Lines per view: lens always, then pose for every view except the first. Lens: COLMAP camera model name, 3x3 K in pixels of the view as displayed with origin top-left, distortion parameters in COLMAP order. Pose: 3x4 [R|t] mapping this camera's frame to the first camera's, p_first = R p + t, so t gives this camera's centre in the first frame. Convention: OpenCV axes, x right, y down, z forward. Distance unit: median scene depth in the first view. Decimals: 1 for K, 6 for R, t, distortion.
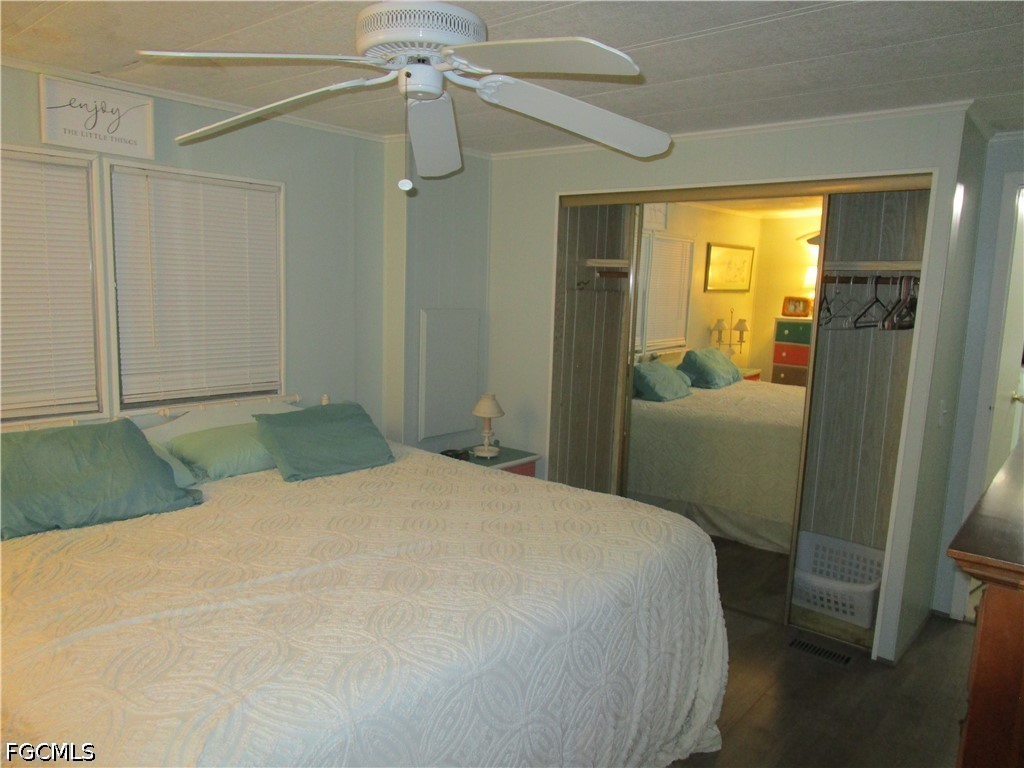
lens RADIAL K [[723.9, 0, 512.4], [0, 723.9, 383.3], [0, 0, 1]] dist [-0.035045, 0.015268]
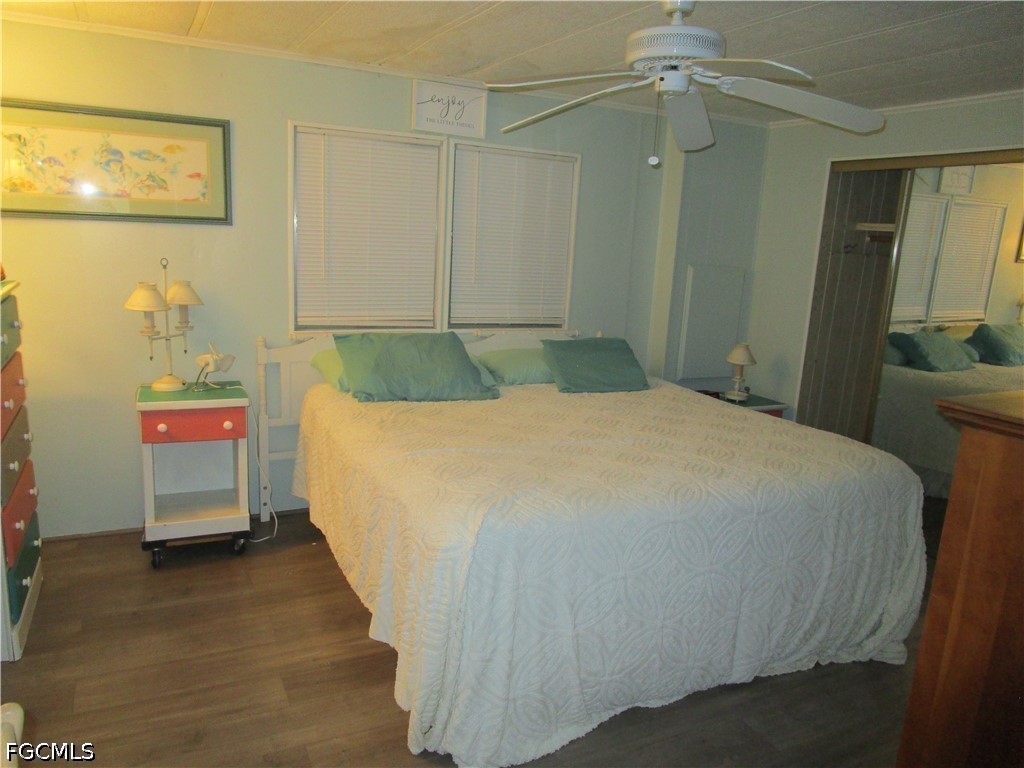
lens RADIAL K [[723.9, 0, 507.8], [0, 723.9, 385.6], [0, 0, 1]] dist [-0.035045, 0.015268]
pose [[0.916839, 0.099960, -0.386541, 0.111145], [-0.080405, 0.994543, 0.066478, 0.053916], [0.391077, -0.029870, 0.919873, -0.251040]]
